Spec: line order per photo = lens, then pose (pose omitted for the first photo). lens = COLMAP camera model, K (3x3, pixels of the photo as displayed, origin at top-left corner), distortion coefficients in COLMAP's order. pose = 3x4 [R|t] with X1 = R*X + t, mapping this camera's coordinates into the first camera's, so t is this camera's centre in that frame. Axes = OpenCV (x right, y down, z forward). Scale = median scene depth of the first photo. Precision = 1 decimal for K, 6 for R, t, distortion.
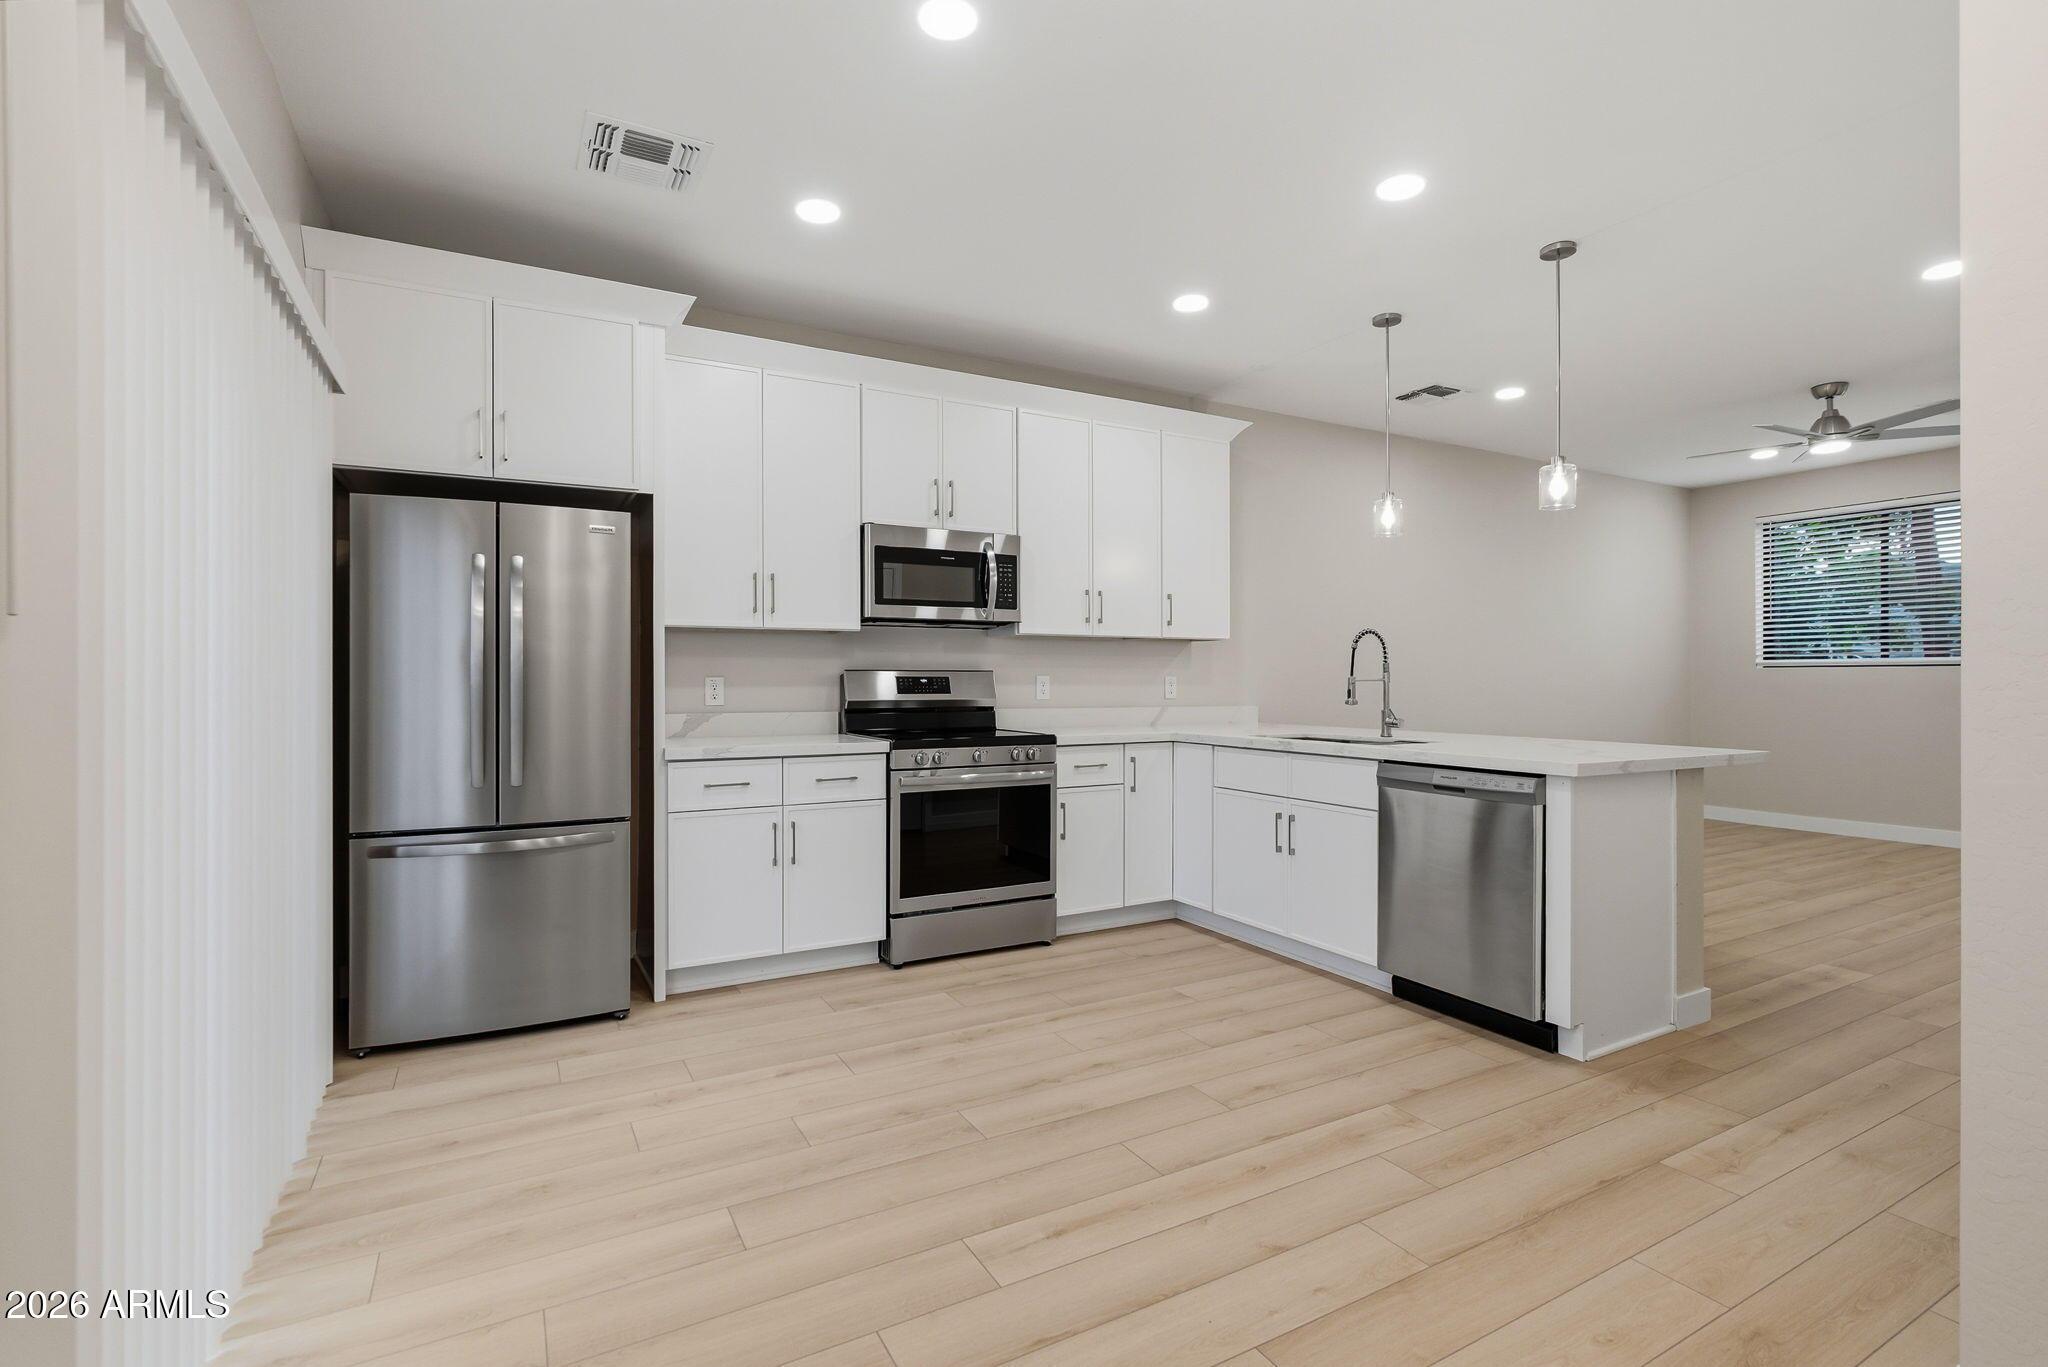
lens RADIAL K [[943.8, 0, 1024.0], [0, 943.8, 683.5], [0, 0, 1]] dist [-0.001932, 0.002906]
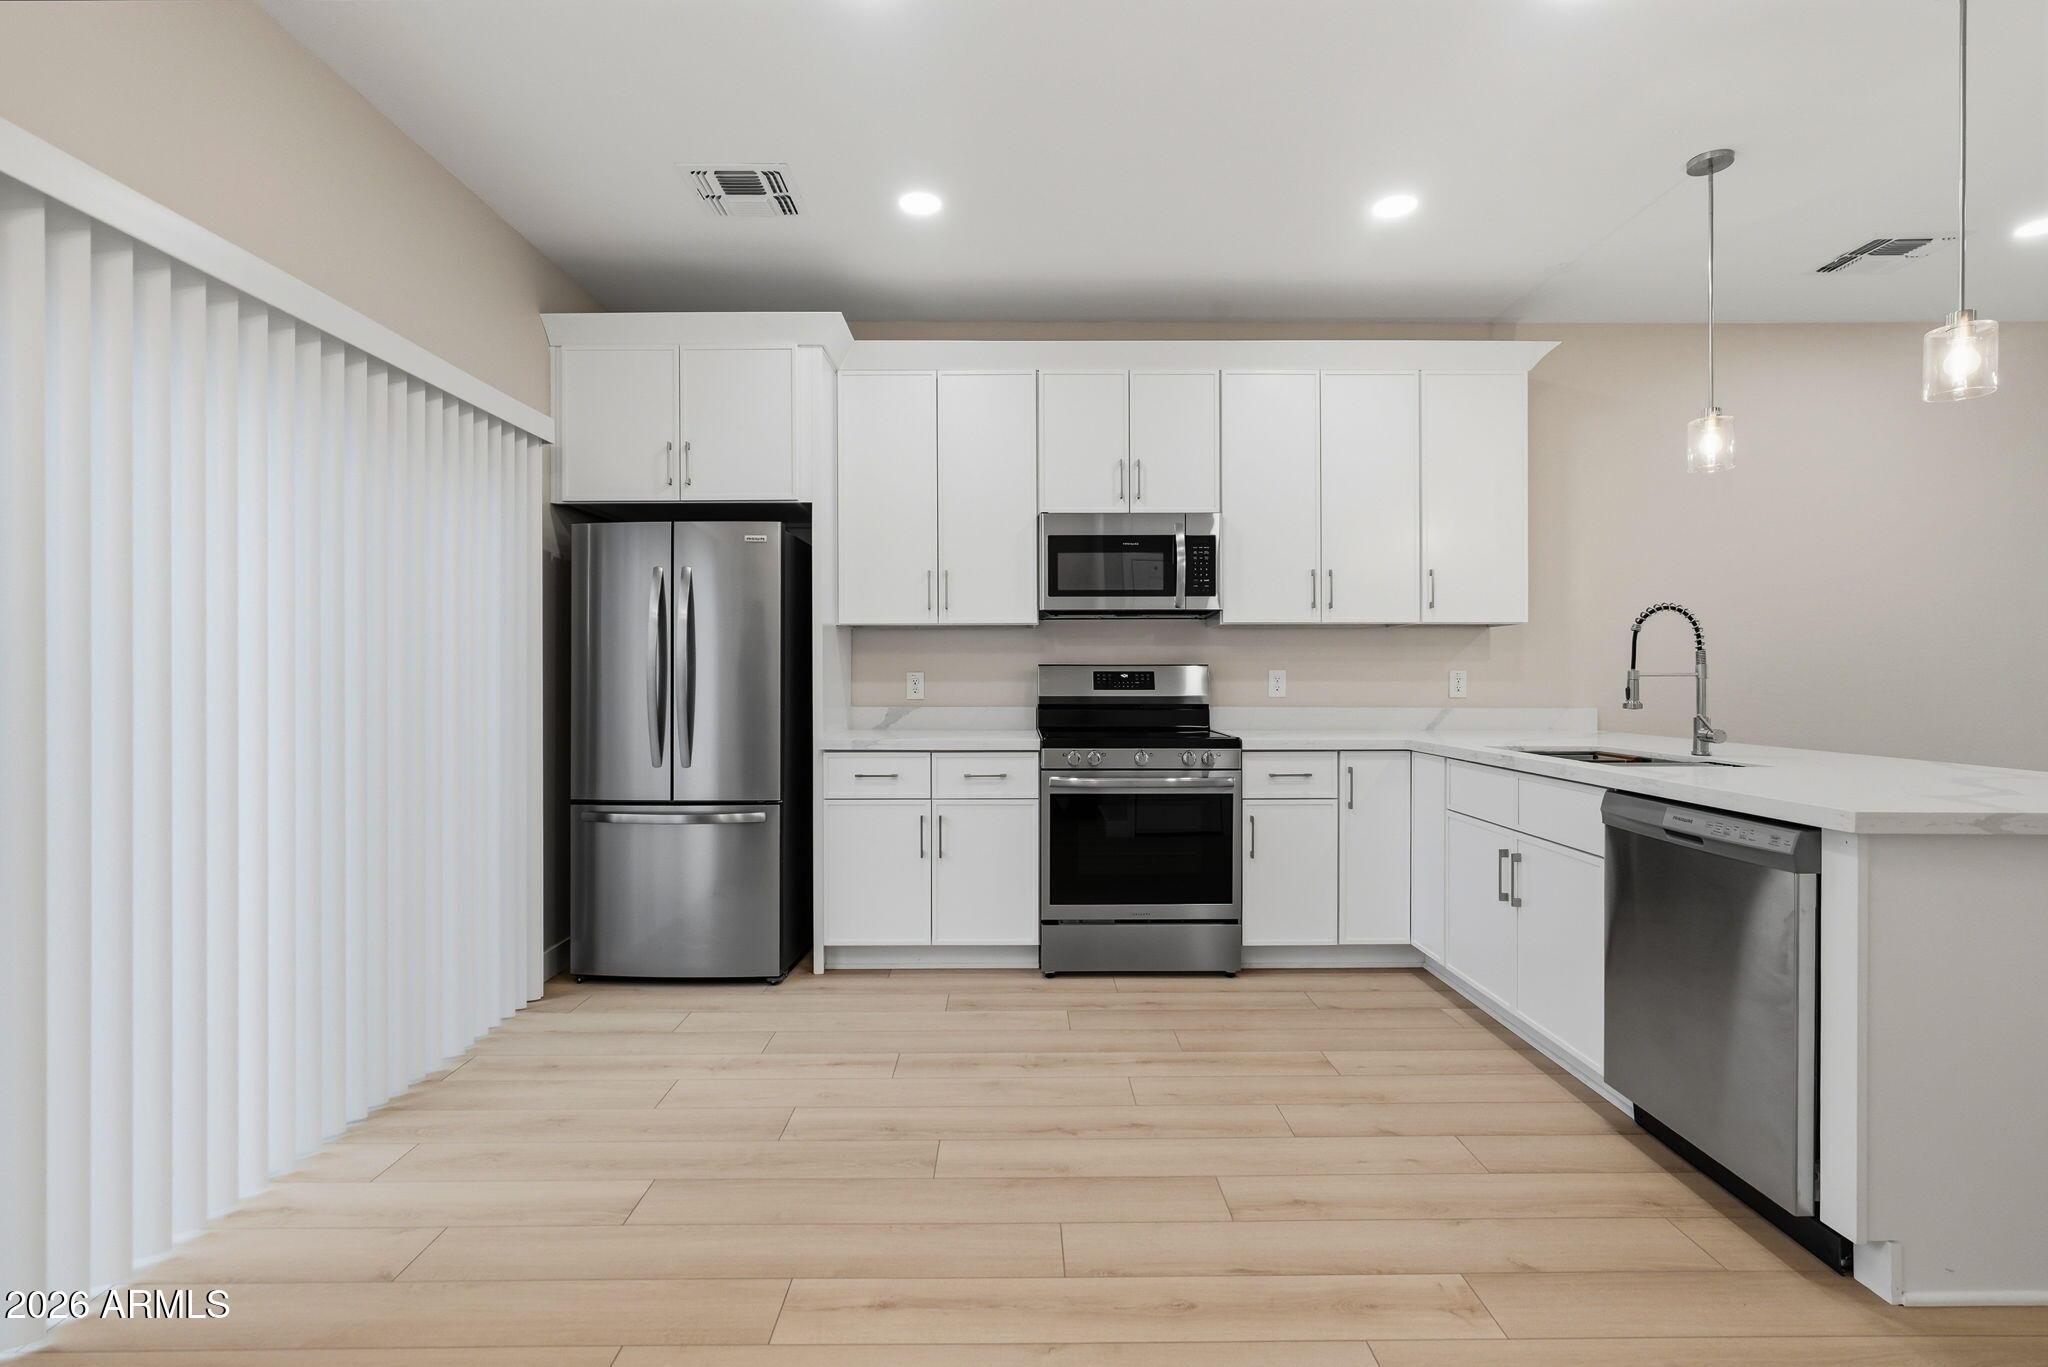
lens RADIAL K [[937.1, 0, 1027.1], [0, 937.1, 680.4], [0, 0, 1]] dist [-0.002121, 0.003690]
pose [[0.879533, 0.002322, -0.475832, 0.299096], [-0.001308, 0.999996, 0.002462, -0.000524], [0.475836, -0.001543, 0.879533, 0.157239]]
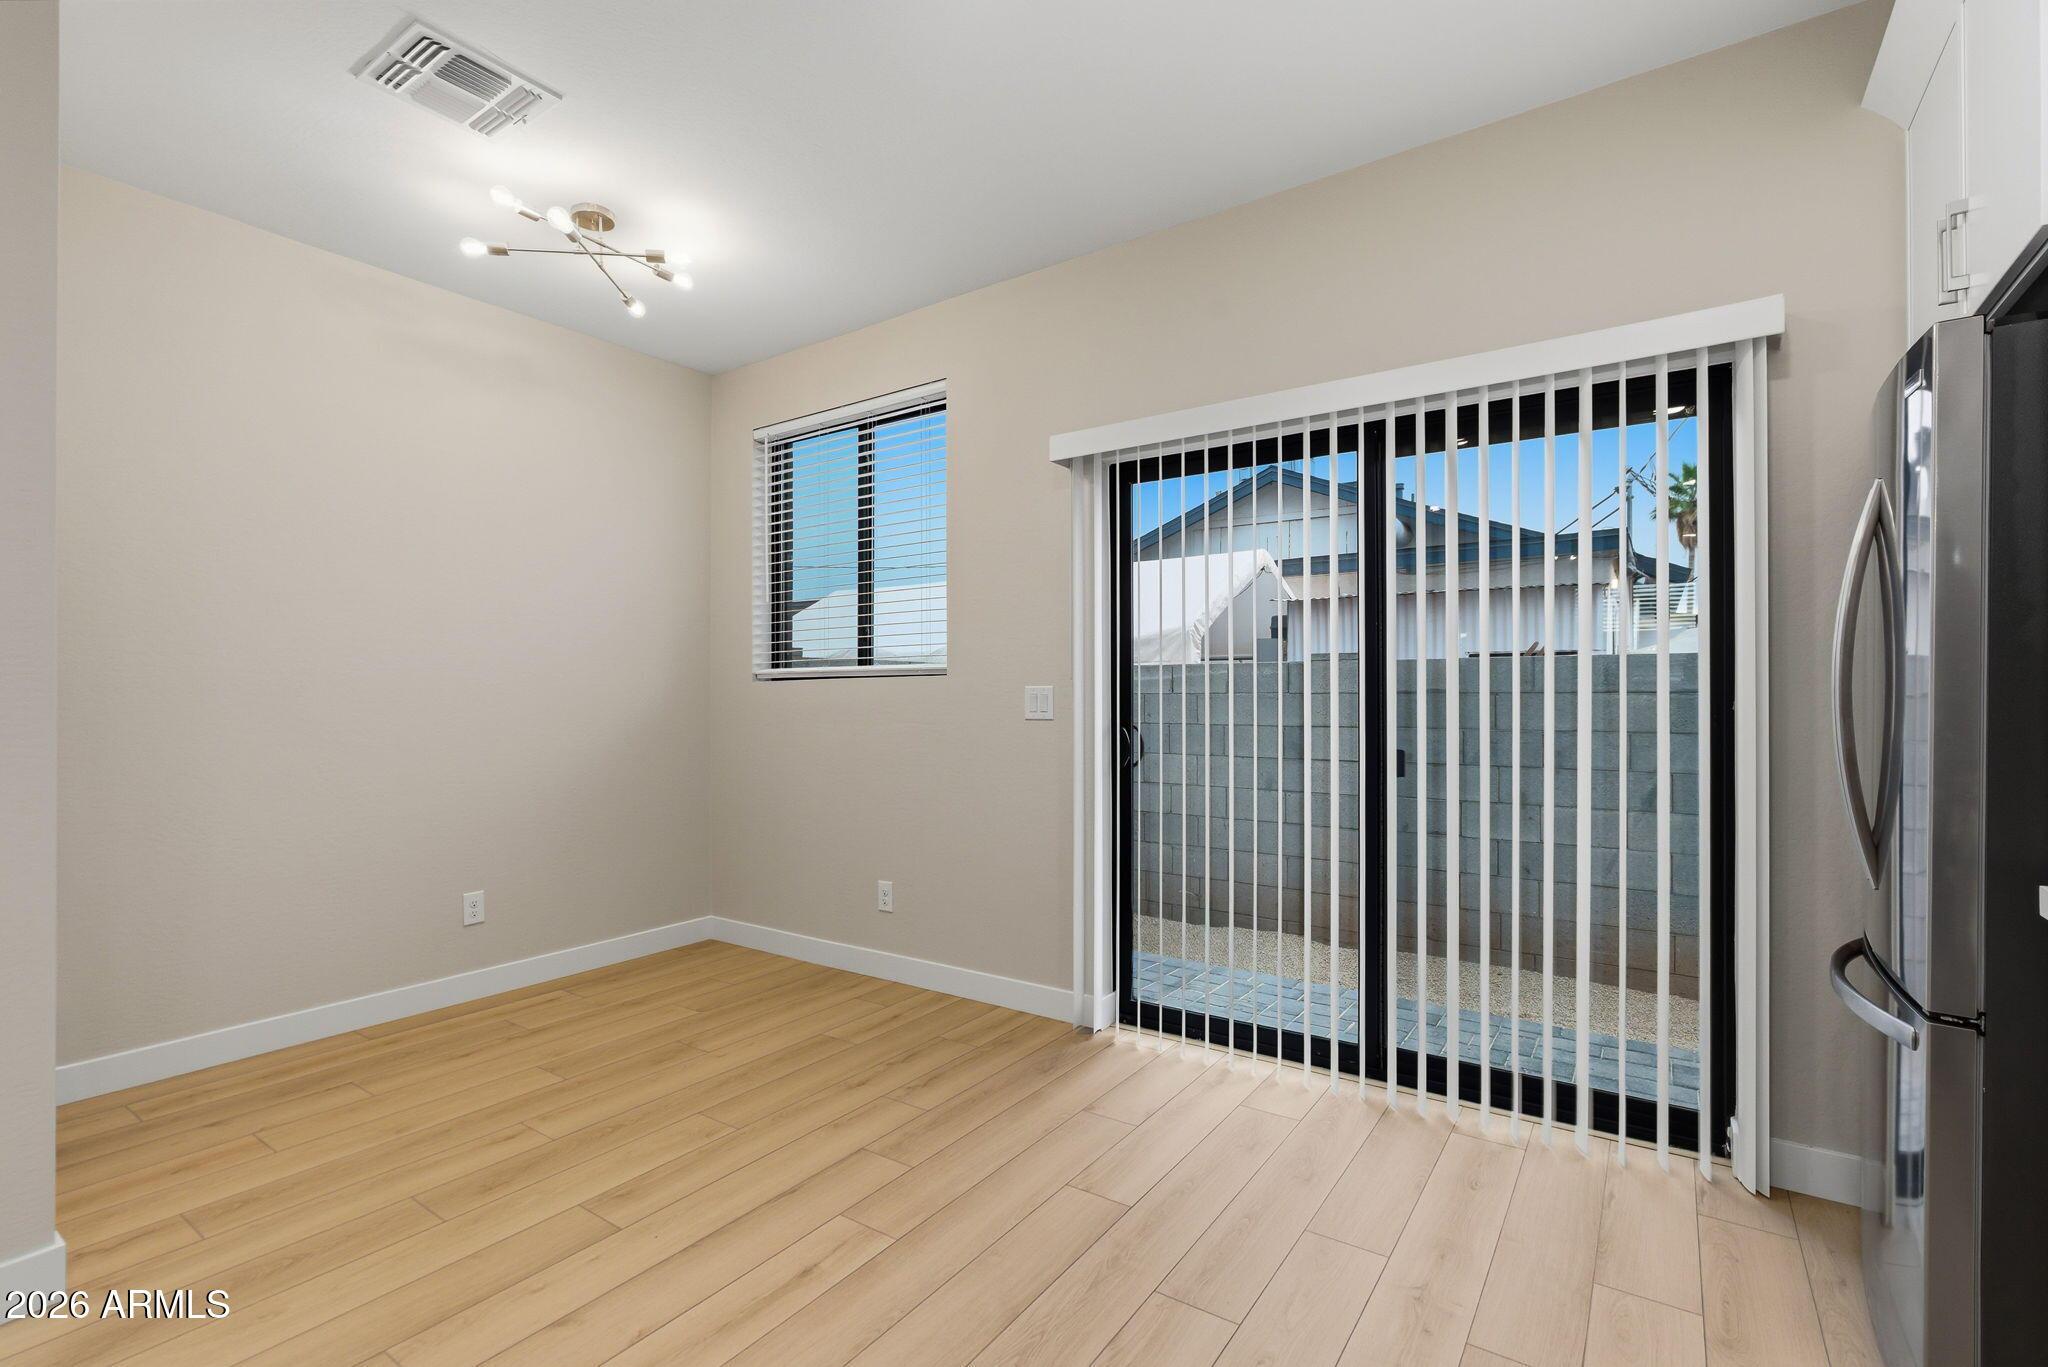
lens RADIAL K [[941.0, 0, 1012.3], [0, 941.0, 689.5], [0, 0, 1]] dist [0.000365, 0.000509]
pose [[-0.901826, 0.001368, -0.432097, 0.138865], [0.000790, 0.999999, 0.001517, -0.009579], [0.432099, 0.001027, -0.901826, 1.038523]]
